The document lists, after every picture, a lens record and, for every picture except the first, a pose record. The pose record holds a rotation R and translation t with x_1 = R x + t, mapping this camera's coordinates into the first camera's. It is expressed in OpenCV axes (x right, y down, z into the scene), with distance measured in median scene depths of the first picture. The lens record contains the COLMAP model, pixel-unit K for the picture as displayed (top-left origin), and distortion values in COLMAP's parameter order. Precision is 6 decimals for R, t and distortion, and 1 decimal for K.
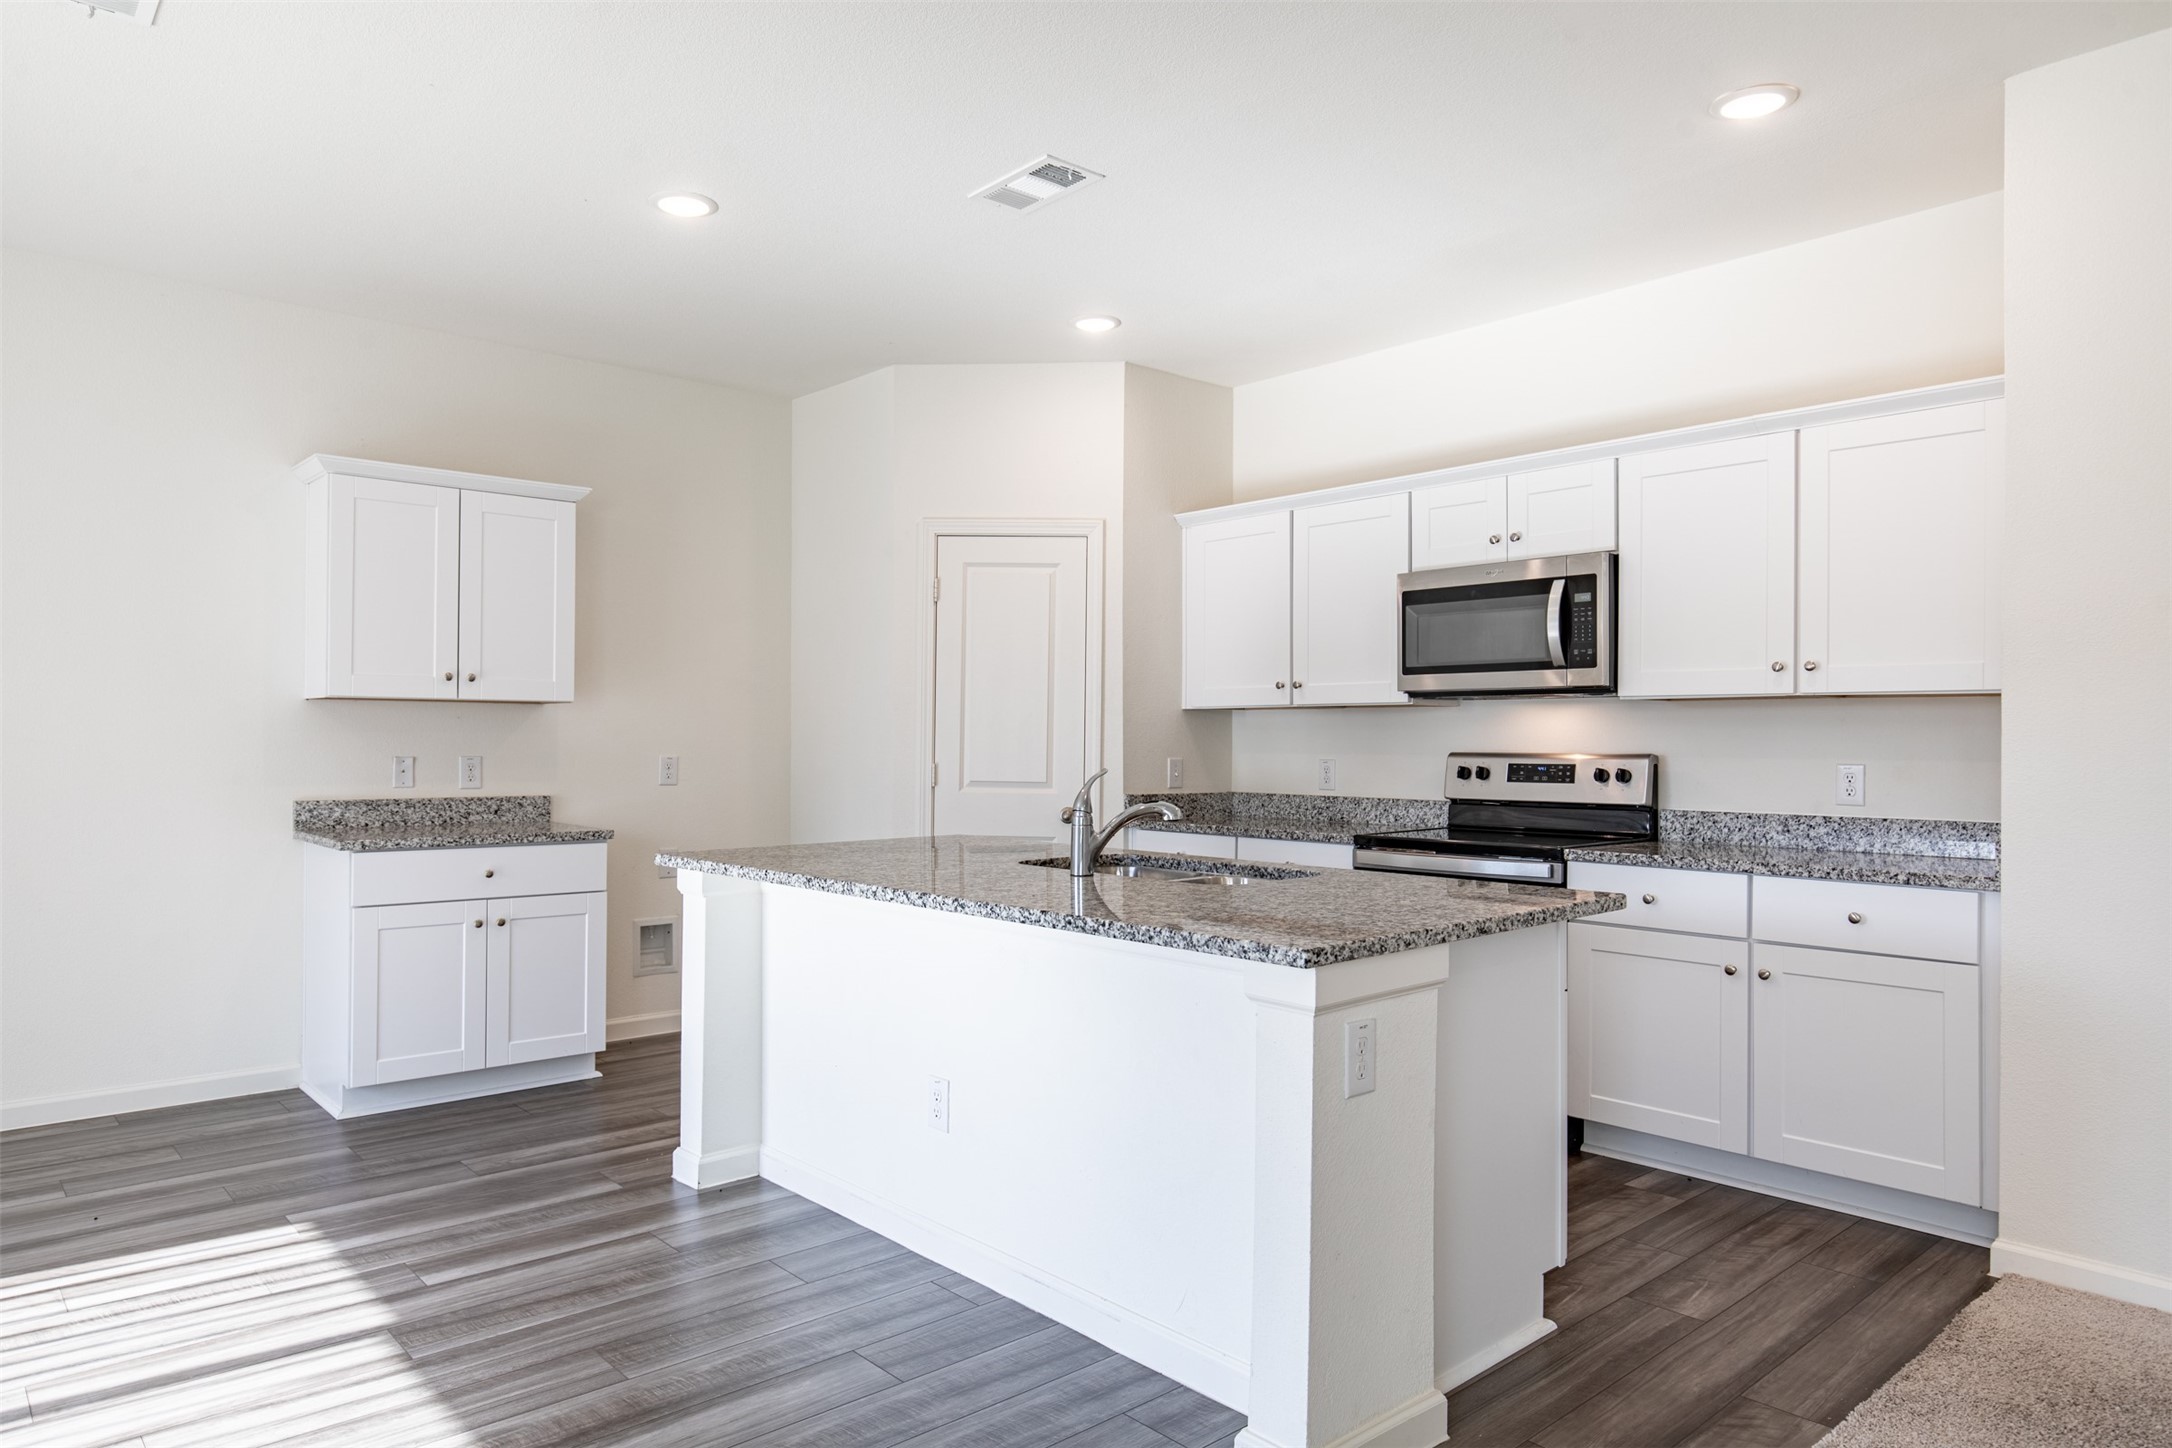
lens RADIAL K [[1349.2, 0, 1087.6], [0, 1349.2, 731.6], [0, 0, 1]] dist [-0.007816, 0.001595]
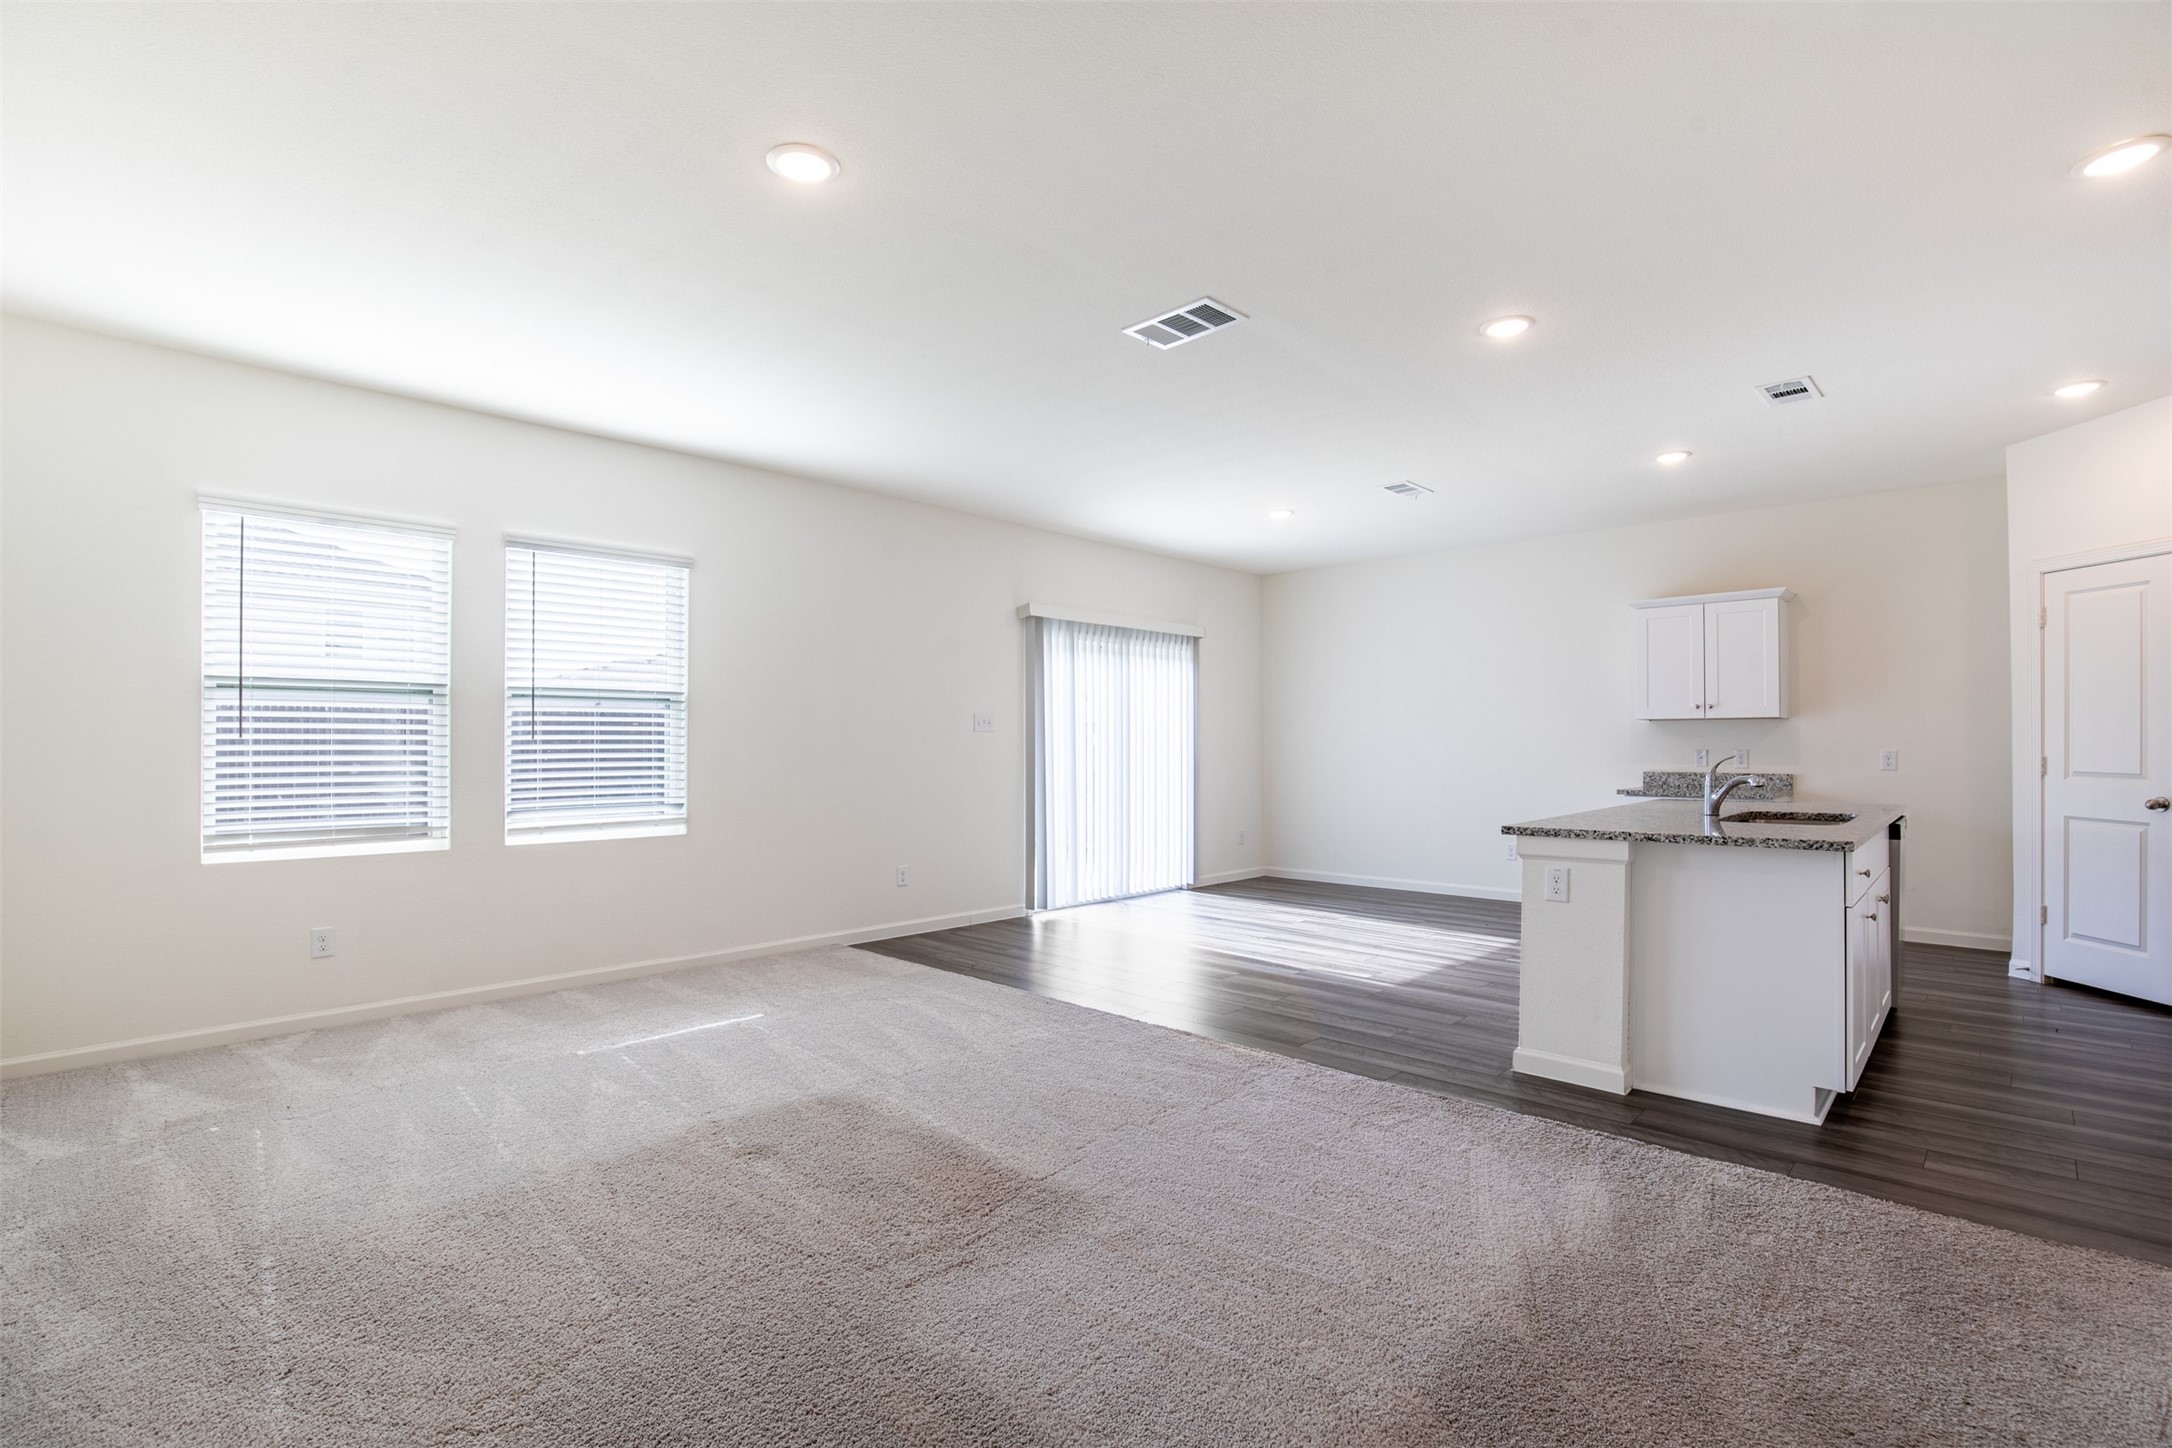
lens RADIAL K [[1008.6, 0, 1083.5], [0, 1008.6, 734.8], [0, 0, 1]] dist [-0.039063, 0.008708]
pose [[0.073588, -0.012087, -0.997215, 0.880868], [0.009871, 0.999886, -0.011391, 0.005658], [0.997240, -0.009006, 0.073699, 0.060849]]
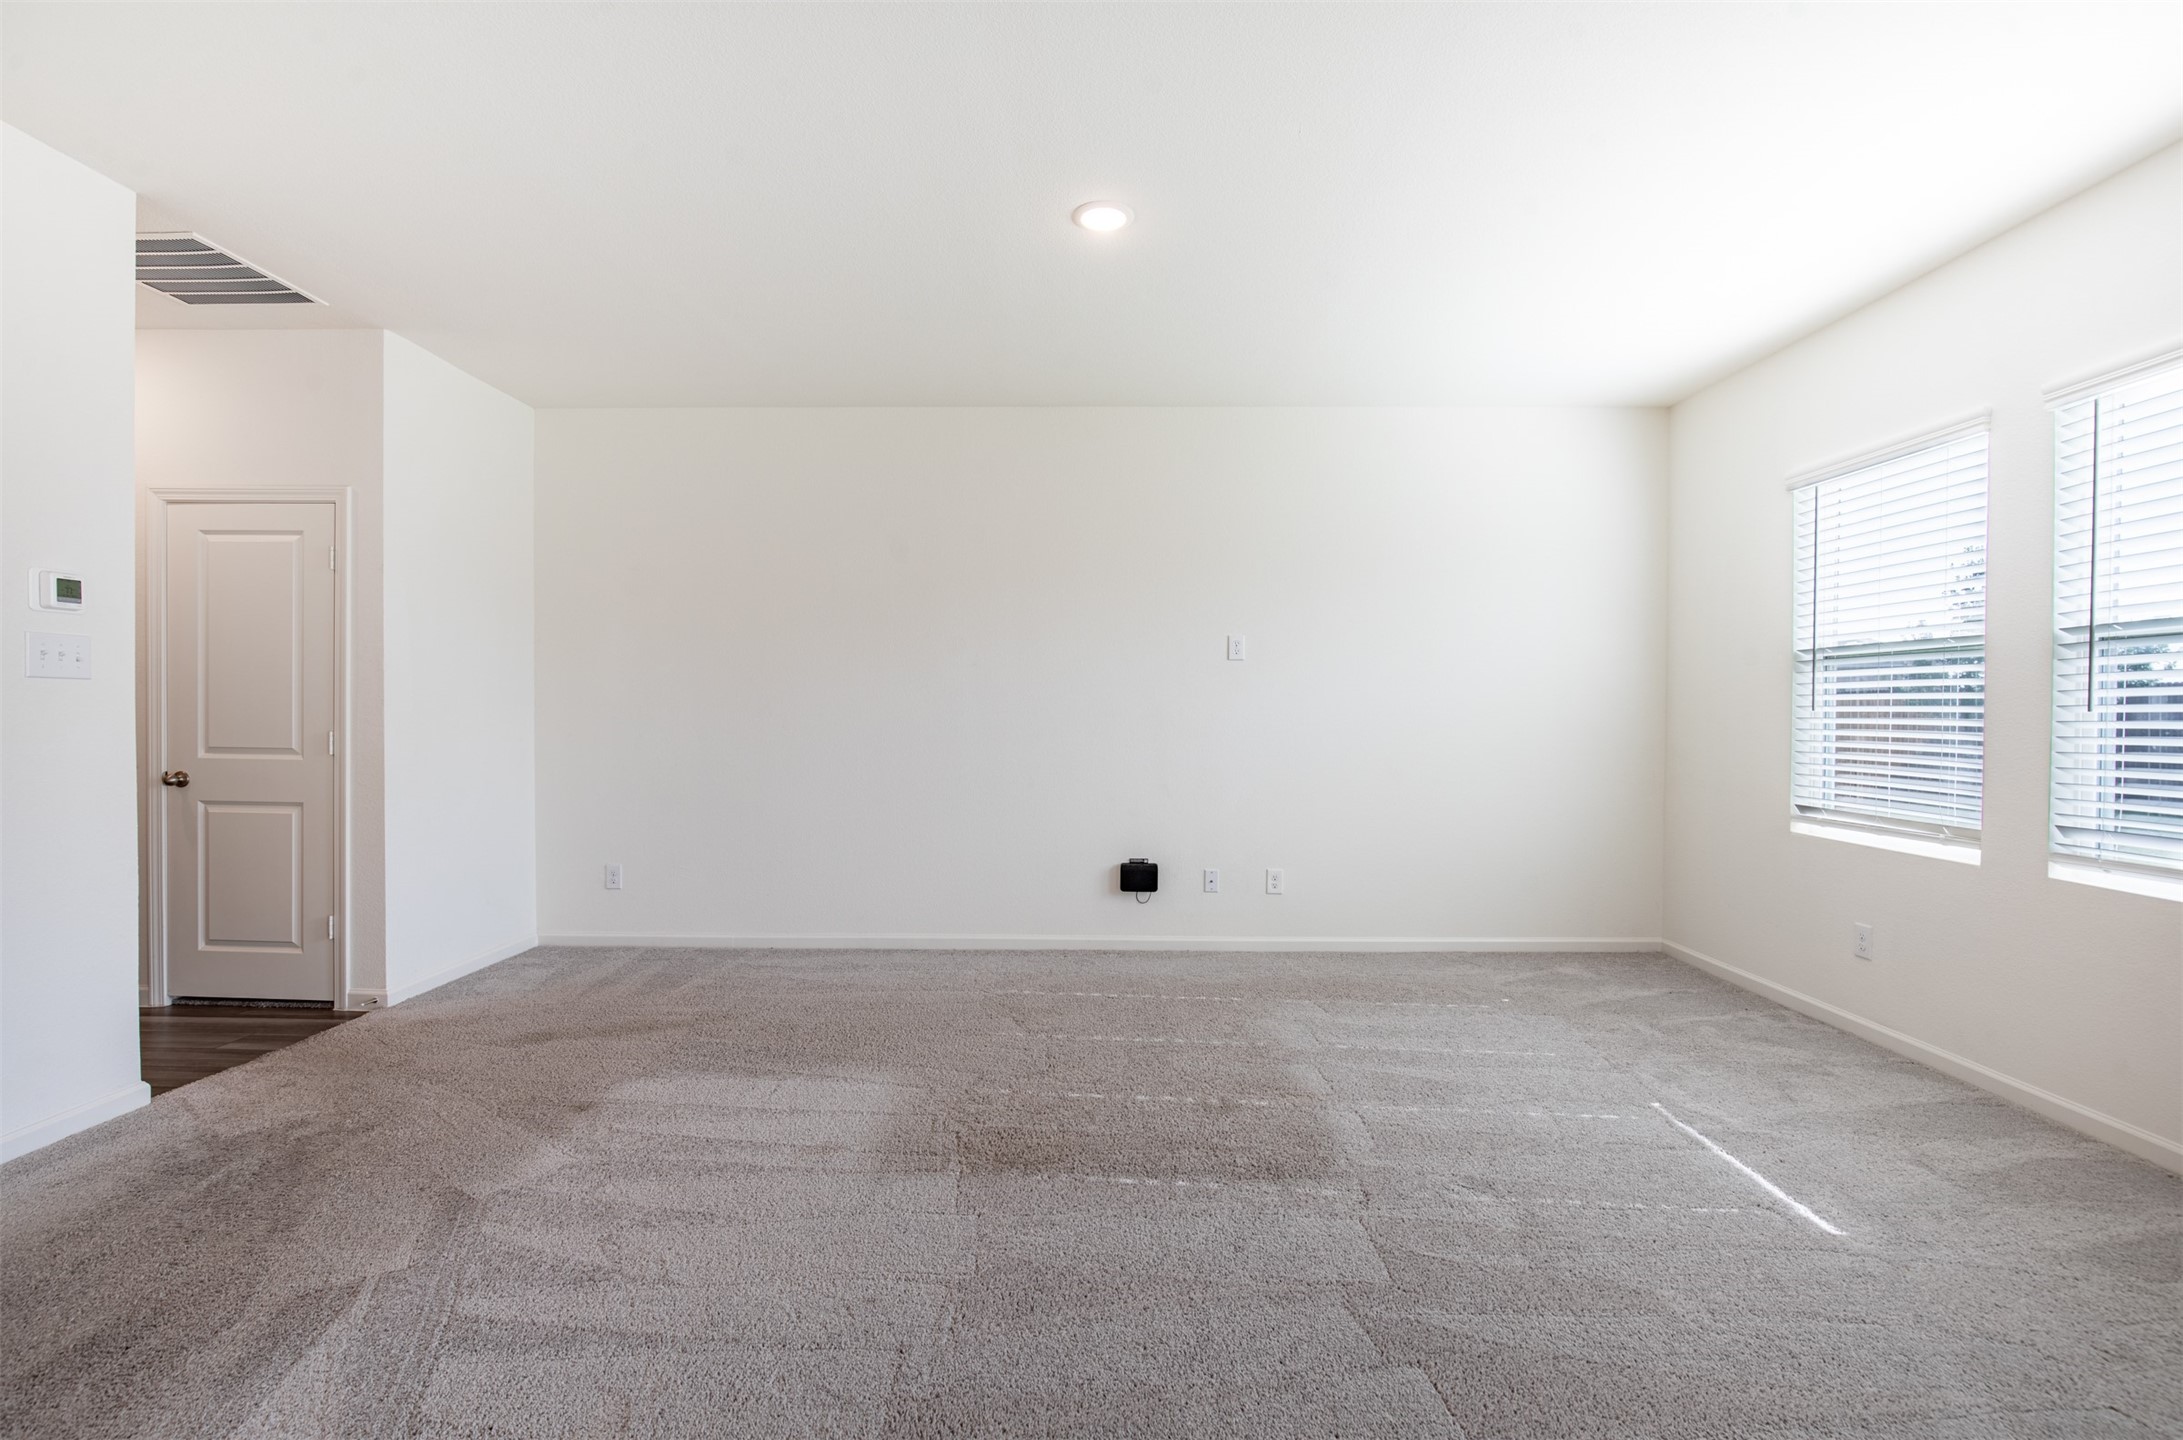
lens RADIAL K [[986.2, 0, 1091.6], [0, 986.2, 730.1], [0, 0, 1]] dist [-0.029519, 0.009098]
pose [[-0.735660, -0.020898, 0.677028, -0.179210], [-0.014422, 0.999781, 0.015189, 0.003869], [-0.677197, 0.001409, -0.735800, 0.448622]]
